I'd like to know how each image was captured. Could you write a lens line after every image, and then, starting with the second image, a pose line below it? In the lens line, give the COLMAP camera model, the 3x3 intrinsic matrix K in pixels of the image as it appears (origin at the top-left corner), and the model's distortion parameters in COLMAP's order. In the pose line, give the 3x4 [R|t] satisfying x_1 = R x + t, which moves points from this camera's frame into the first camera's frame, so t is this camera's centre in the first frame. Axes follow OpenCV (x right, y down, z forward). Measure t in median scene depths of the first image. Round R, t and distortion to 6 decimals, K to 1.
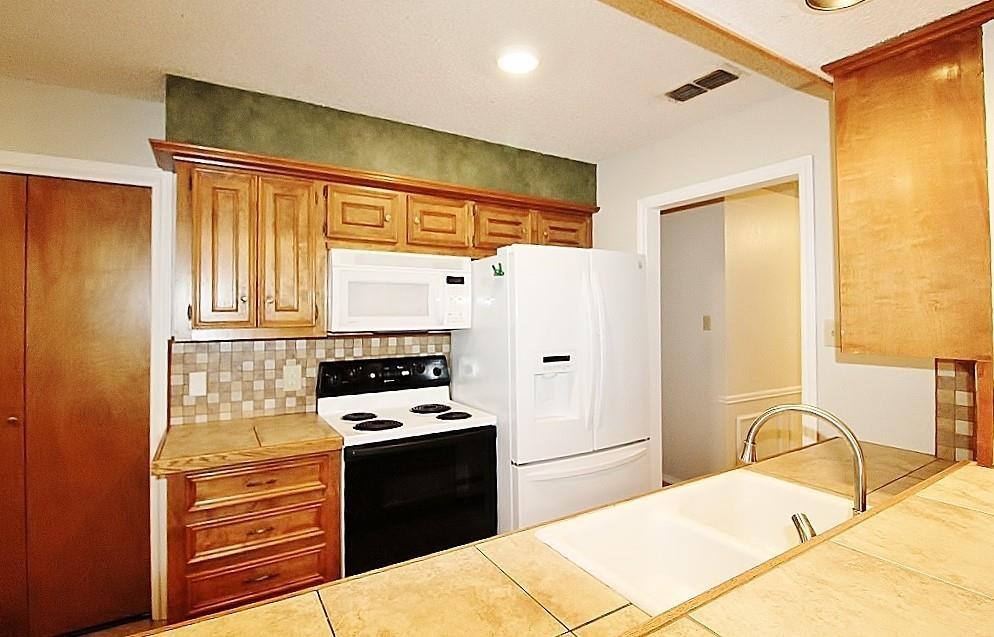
lens RADIAL K [[481.6, 0, 496.5], [0, 481.6, 307.8], [0, 0, 1]] dist [-0.001828, -0.000148]
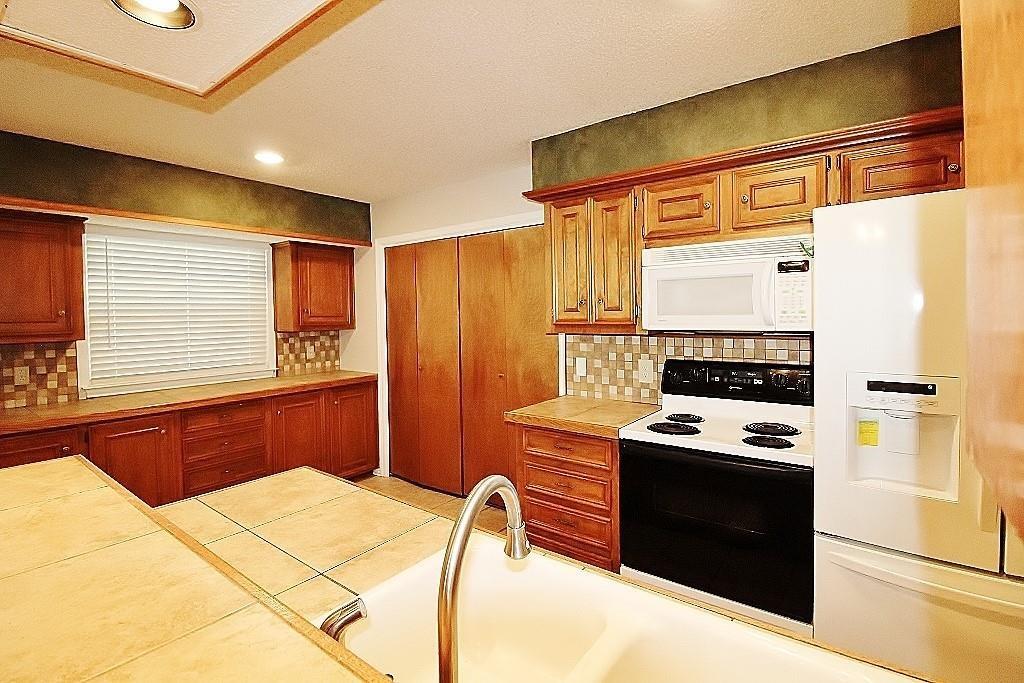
lens RADIAL K [[479.7, 0, 512.2], [0, 479.7, 325.7], [0, 0, 1]] dist [-0.000208, -0.000016]
pose [[0.371382, 0.023898, -0.928173, 0.494163], [0.022330, 0.999150, 0.034660, -0.001259], [0.928212, -0.033598, 0.370533, 0.340353]]
